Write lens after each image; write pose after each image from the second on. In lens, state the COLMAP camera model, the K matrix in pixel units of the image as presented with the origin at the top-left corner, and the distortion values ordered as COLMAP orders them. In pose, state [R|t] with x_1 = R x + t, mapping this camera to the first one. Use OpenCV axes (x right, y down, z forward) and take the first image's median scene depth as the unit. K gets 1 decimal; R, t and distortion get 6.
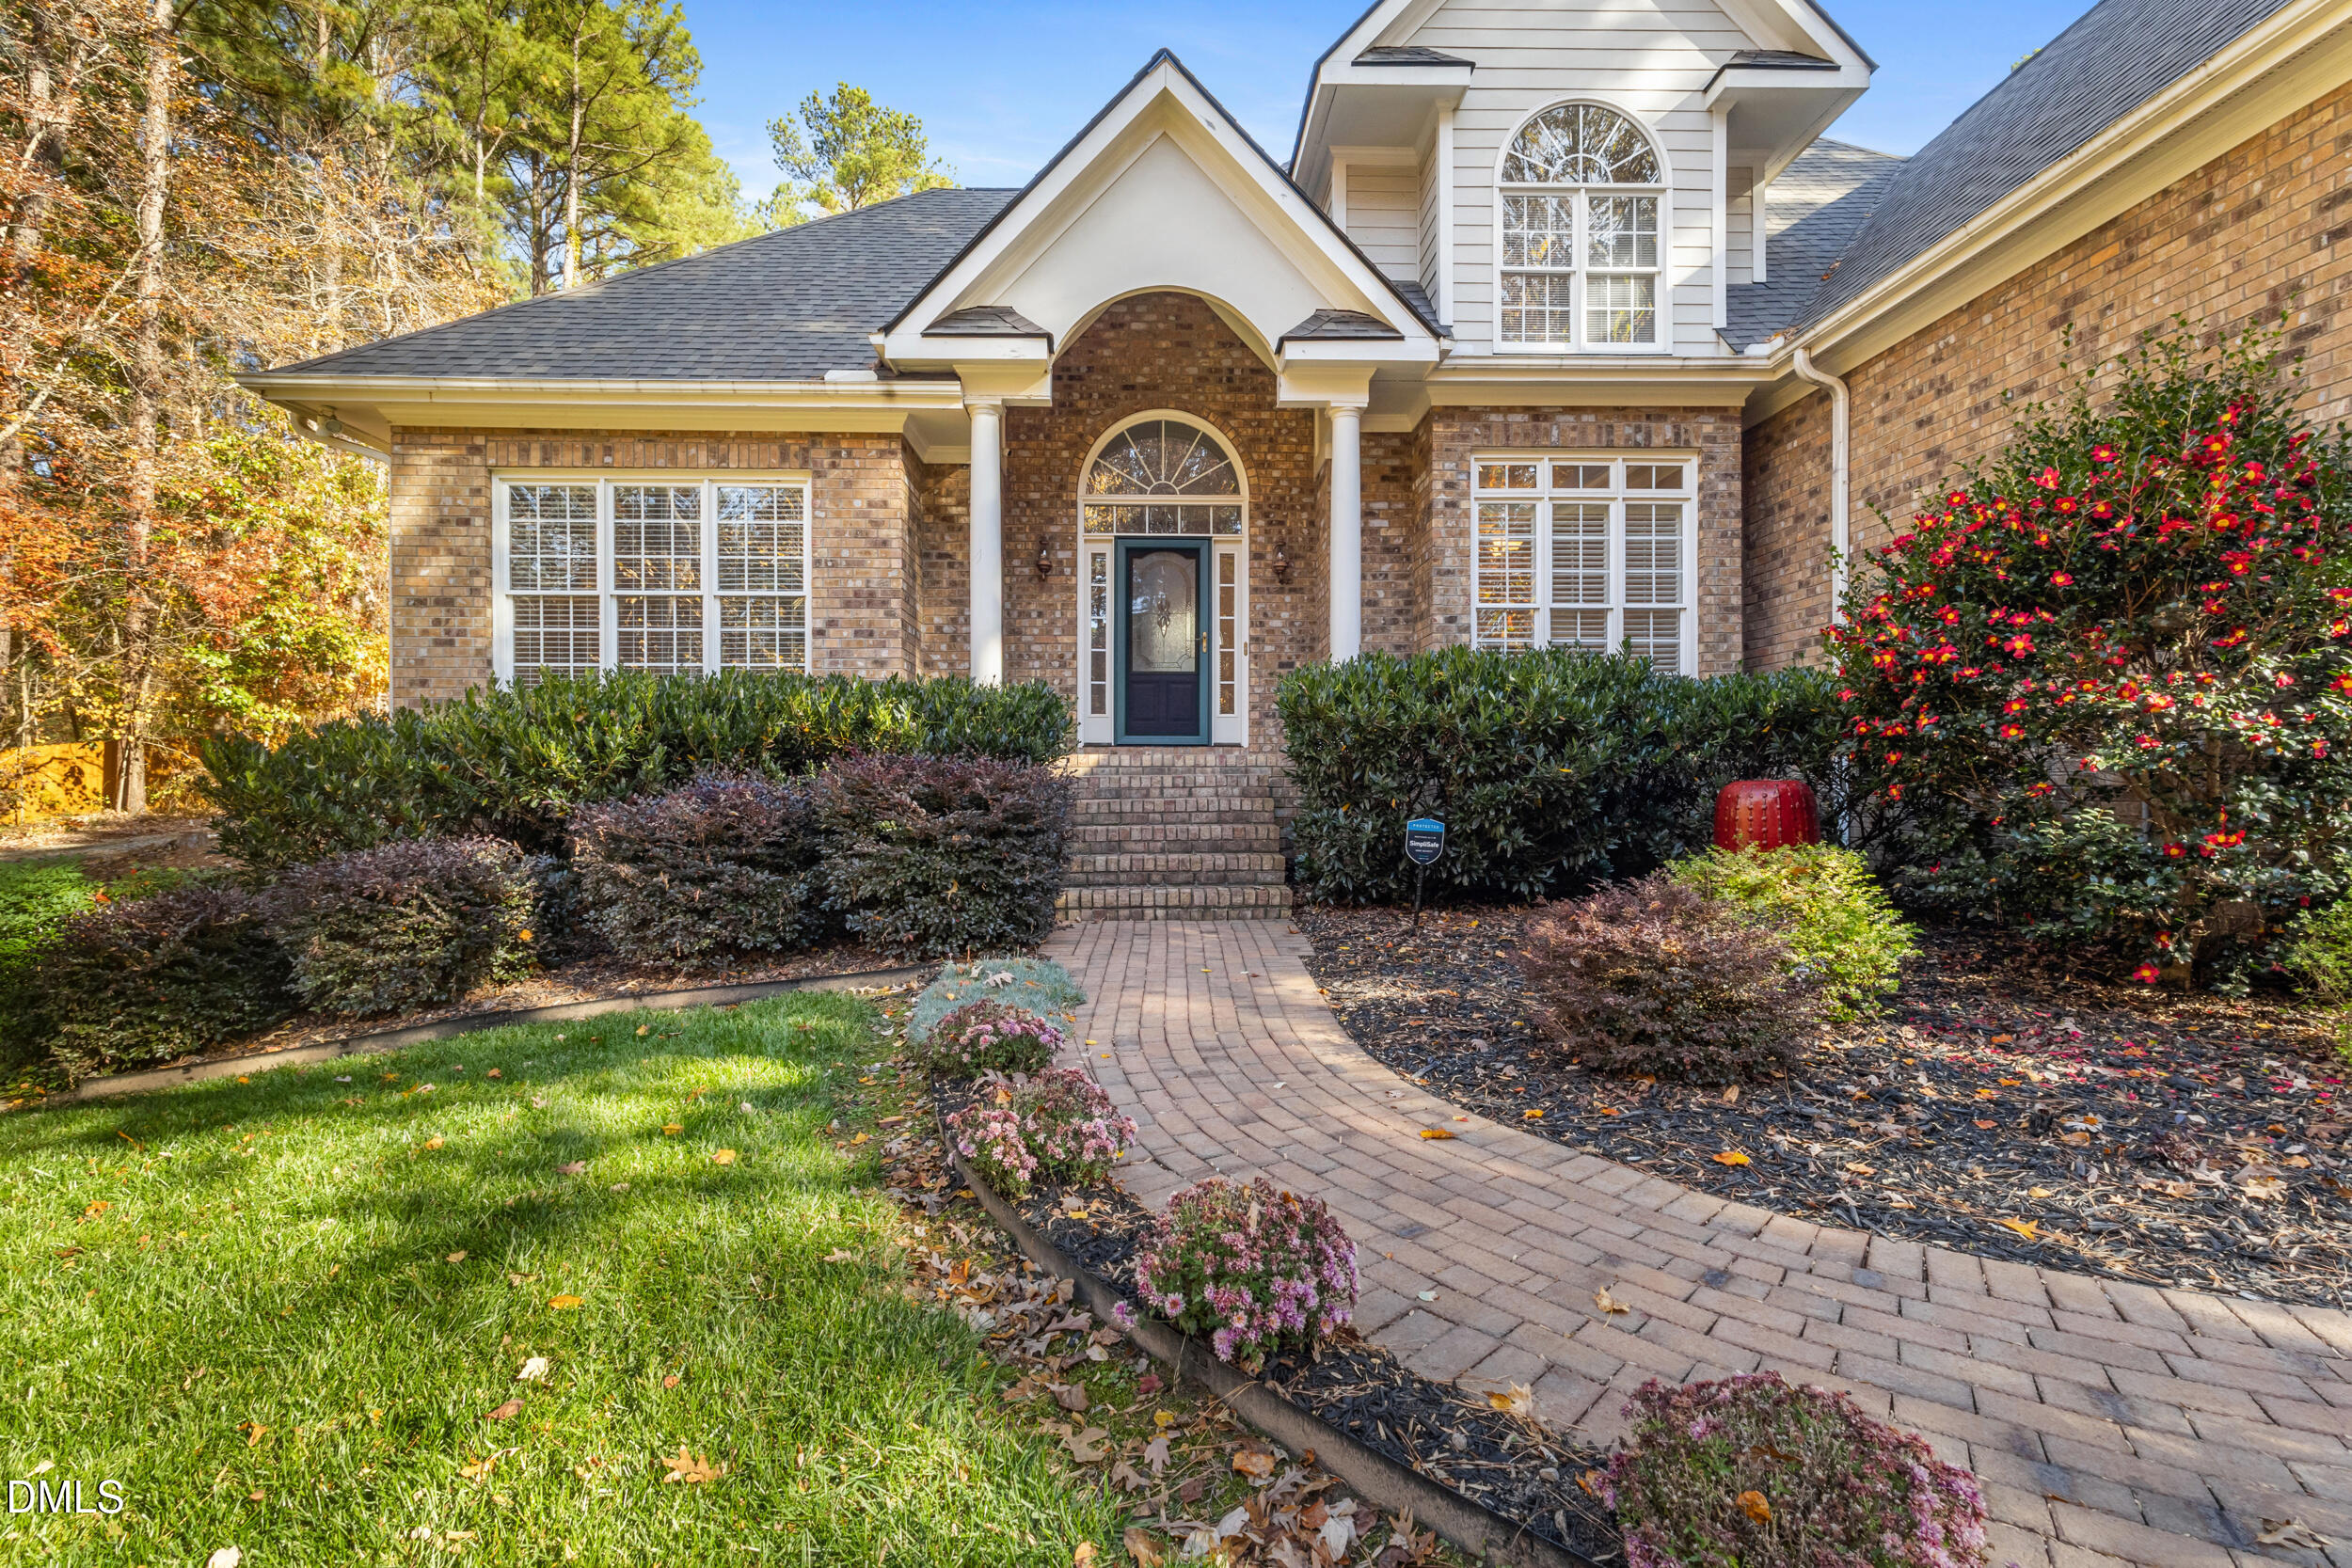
lens RADIAL K [[1081.6, 0, 1166.9], [0, 1081.6, 792.1], [0, 0, 1]] dist [-0.001426, -0.000562]
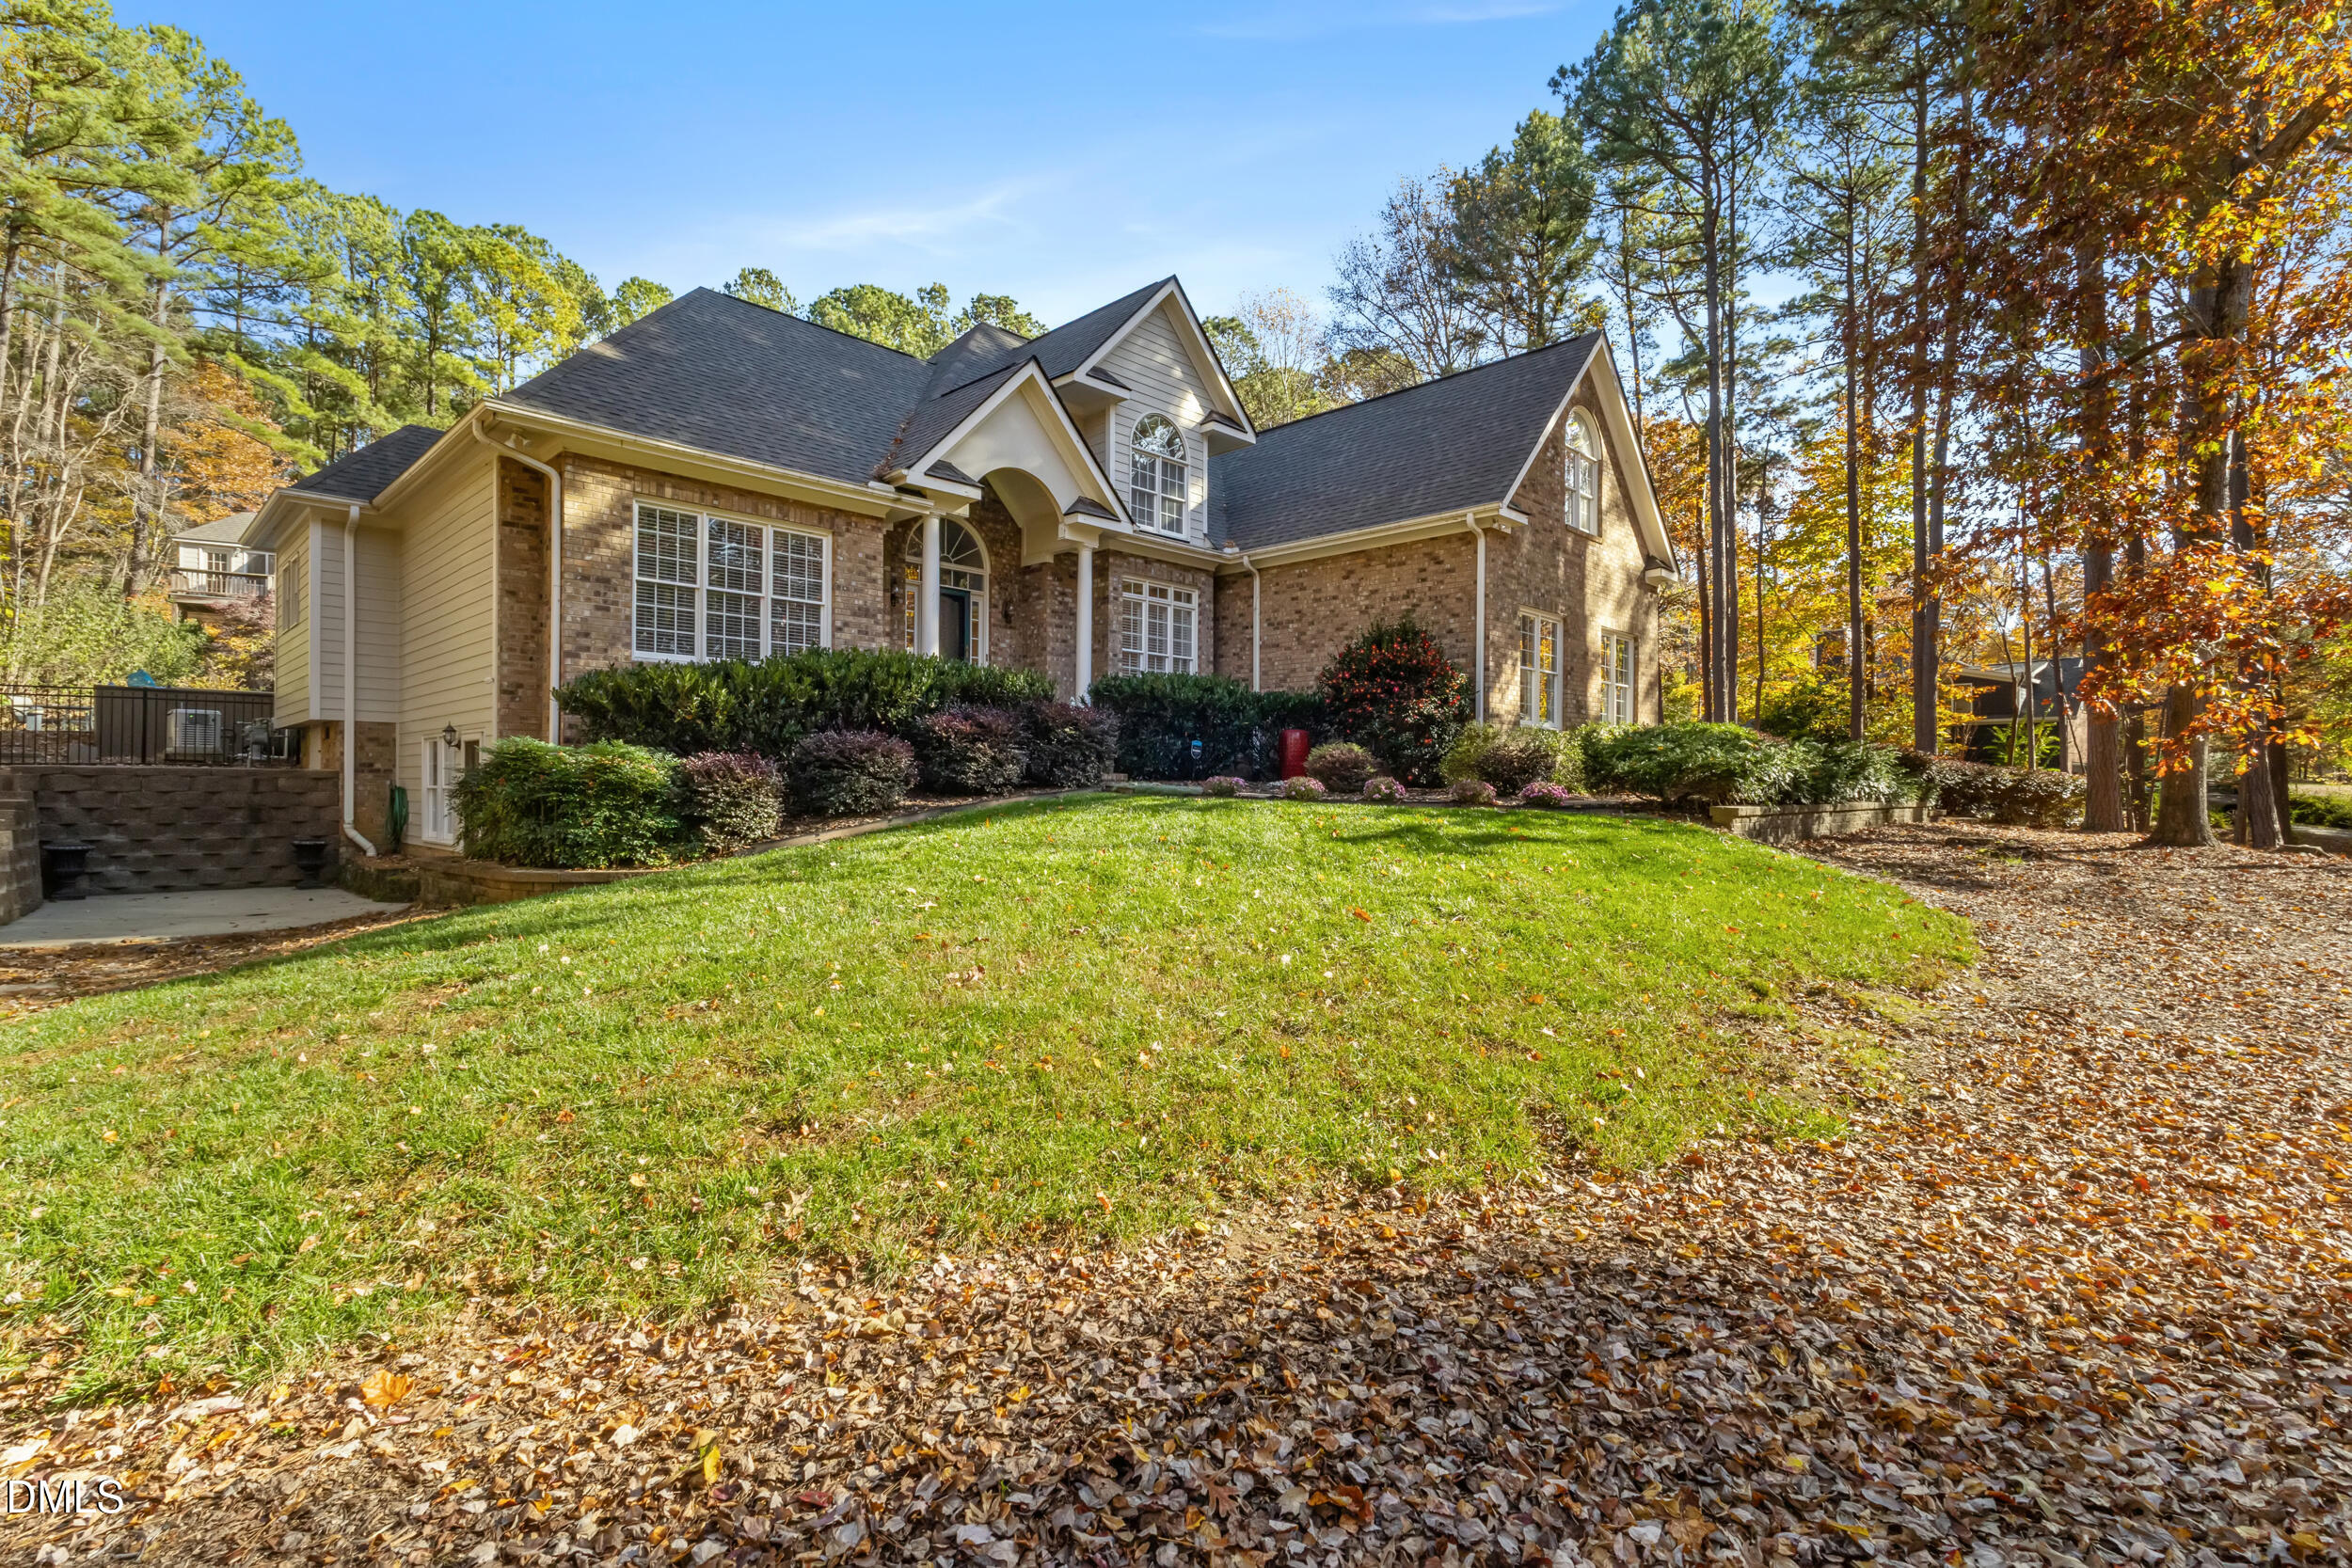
lens RADIAL K [[1081.6, 0, 1182.5], [0, 1081.6, 784.2], [0, 0, 1]] dist [-0.001426, -0.000562]
pose [[0.711081, 0.008123, 0.703063, -1.126477], [0.000108, 0.999932, -0.011663, 0.110835], [-0.703110, 0.008370, 0.711032, -0.554071]]
